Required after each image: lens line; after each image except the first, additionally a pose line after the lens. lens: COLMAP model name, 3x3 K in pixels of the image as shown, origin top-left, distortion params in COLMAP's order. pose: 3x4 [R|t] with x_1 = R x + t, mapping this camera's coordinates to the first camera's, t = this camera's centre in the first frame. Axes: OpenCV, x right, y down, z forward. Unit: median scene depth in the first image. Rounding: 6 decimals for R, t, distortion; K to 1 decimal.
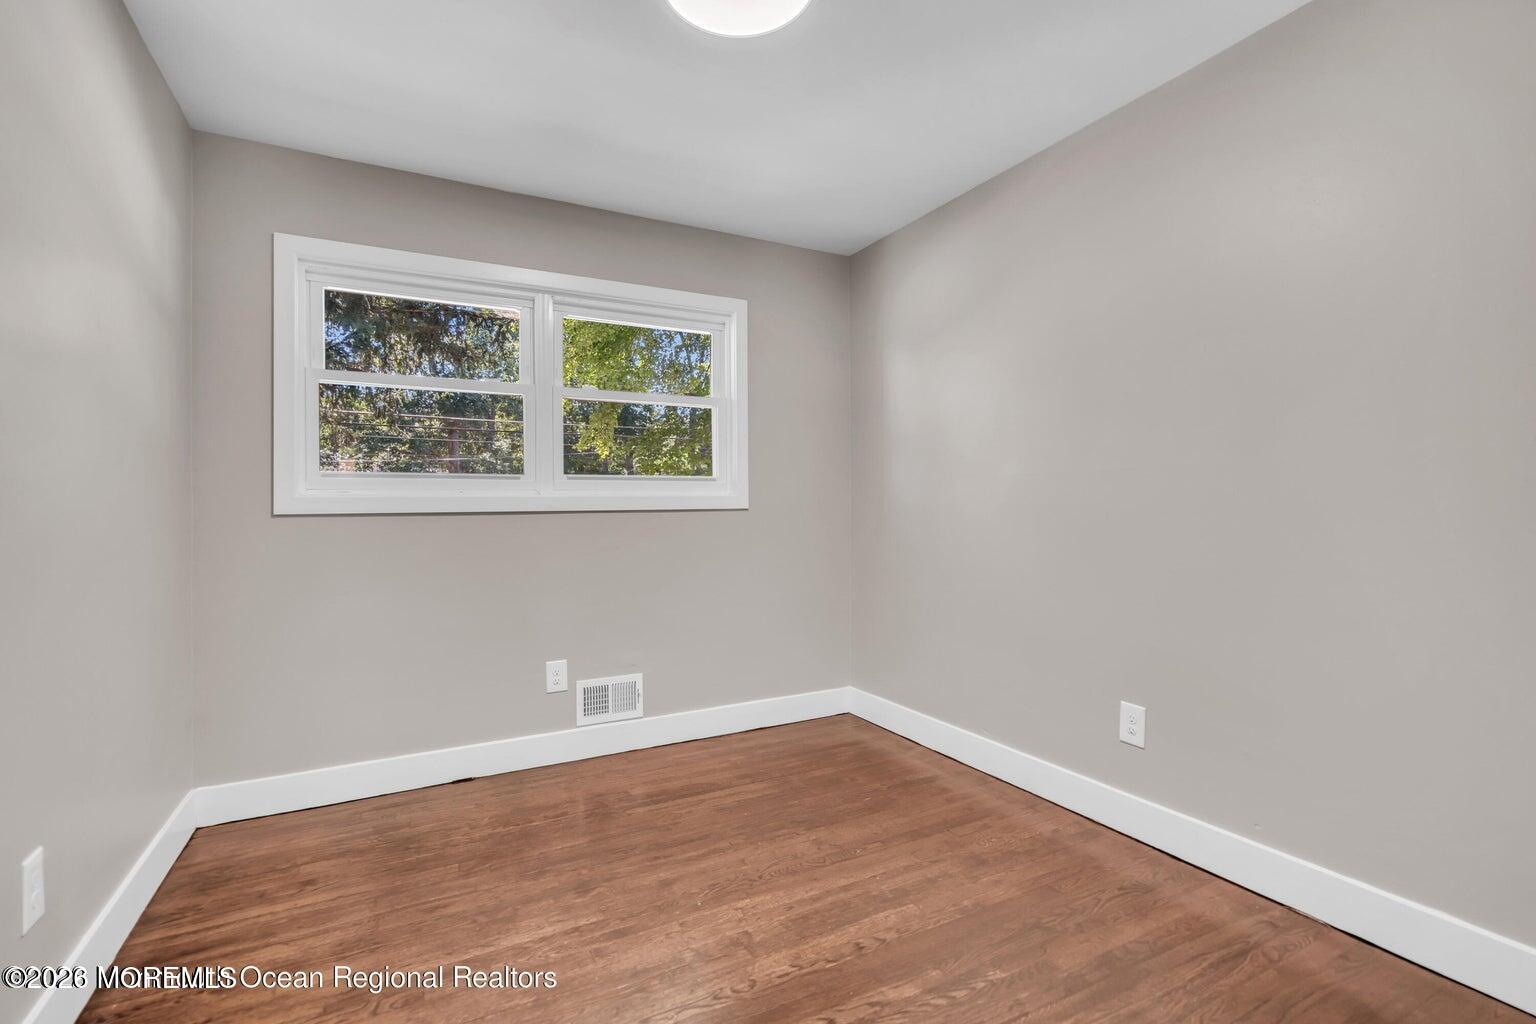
lens RADIAL K [[735.7, 0, 773.2], [0, 735.7, 500.1], [0, 0, 1]] dist [0.000406, 0.000205]
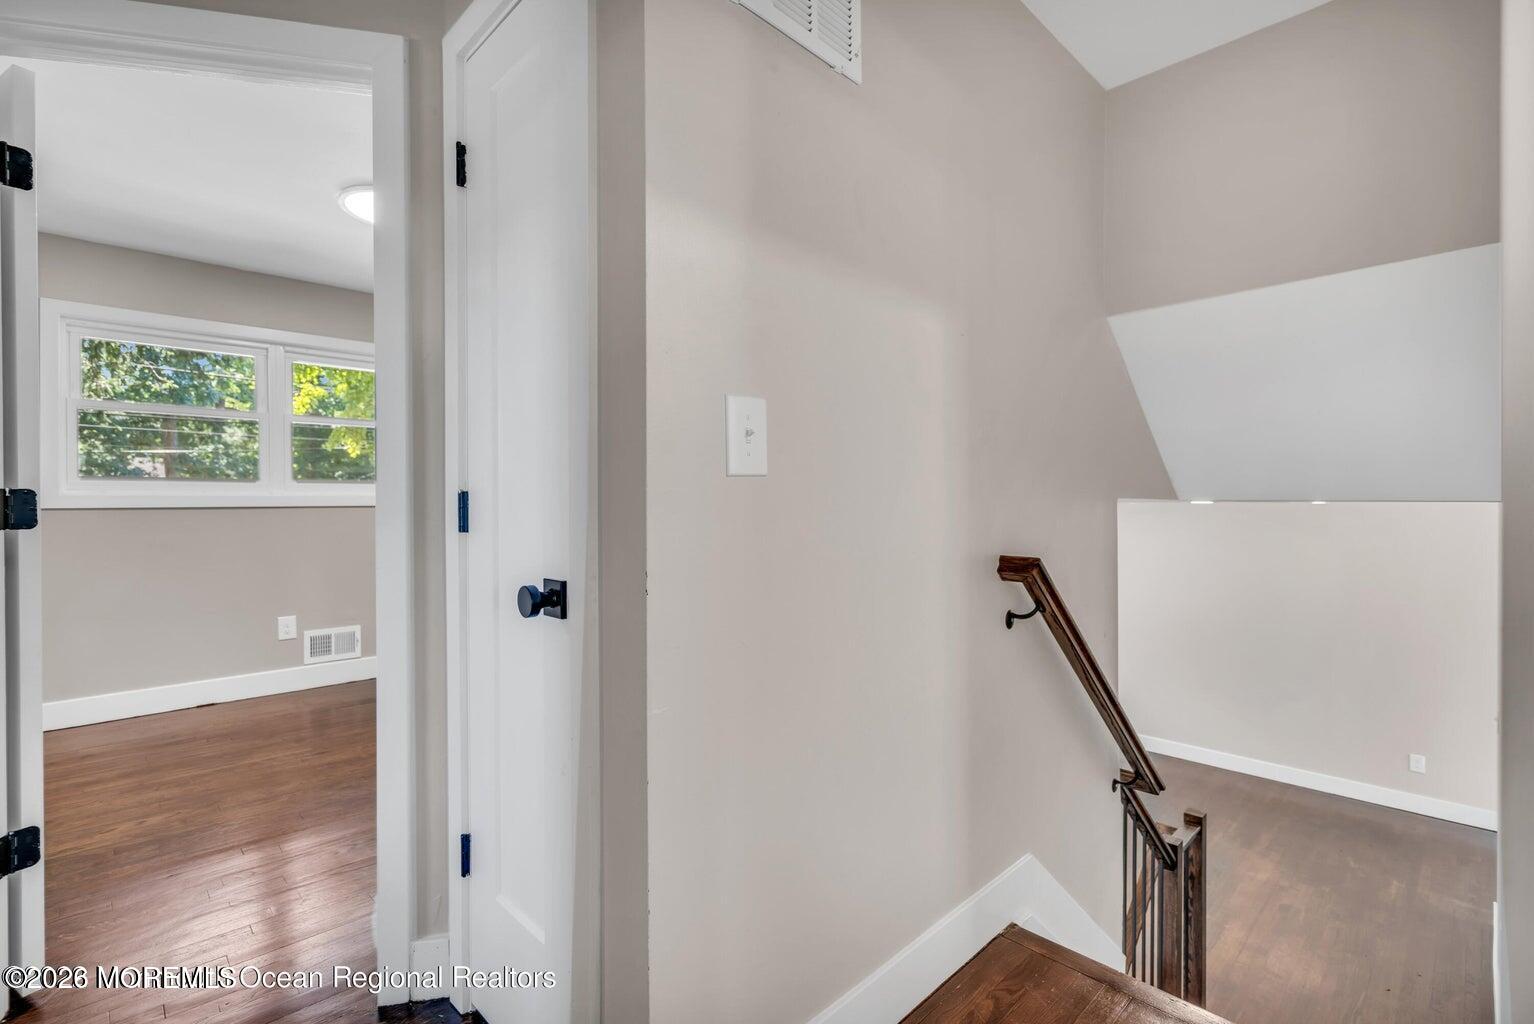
lens RADIAL K [[700.3, 0, 767.0], [0, 700.3, 512.0], [0, 0, 1]] dist [0.003878, 0.000139]
pose [[0.955990, 0.006835, 0.293321, 0.167351], [-0.012539, 0.999767, 0.017569, -0.009020], [-0.293132, -0.020474, 0.955853, -0.483004]]
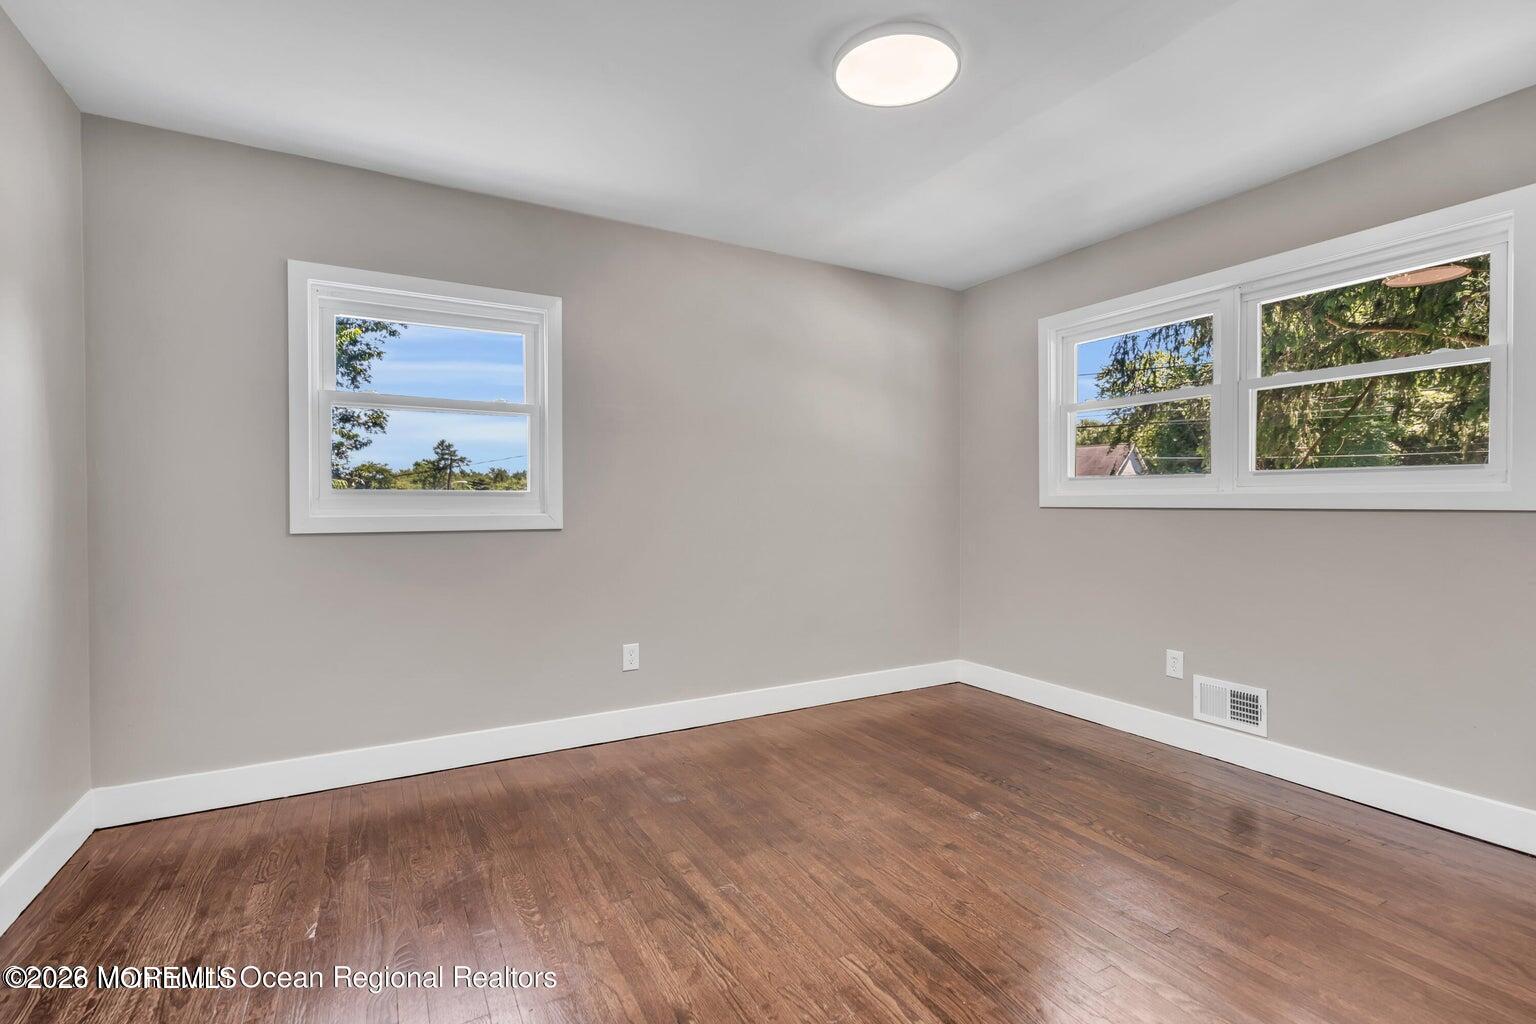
lens RADIAL K [[699.5, 0, 768.0], [0, 699.5, 512.0], [0, 0, 1]] dist [-0.001587, 0.000108]
pose [[0.026275, 0.020747, -0.999439, 0.674999], [0.002756, 0.999779, 0.020826, -0.000721], [0.999651, -0.003301, 0.026212, 0.383042]]
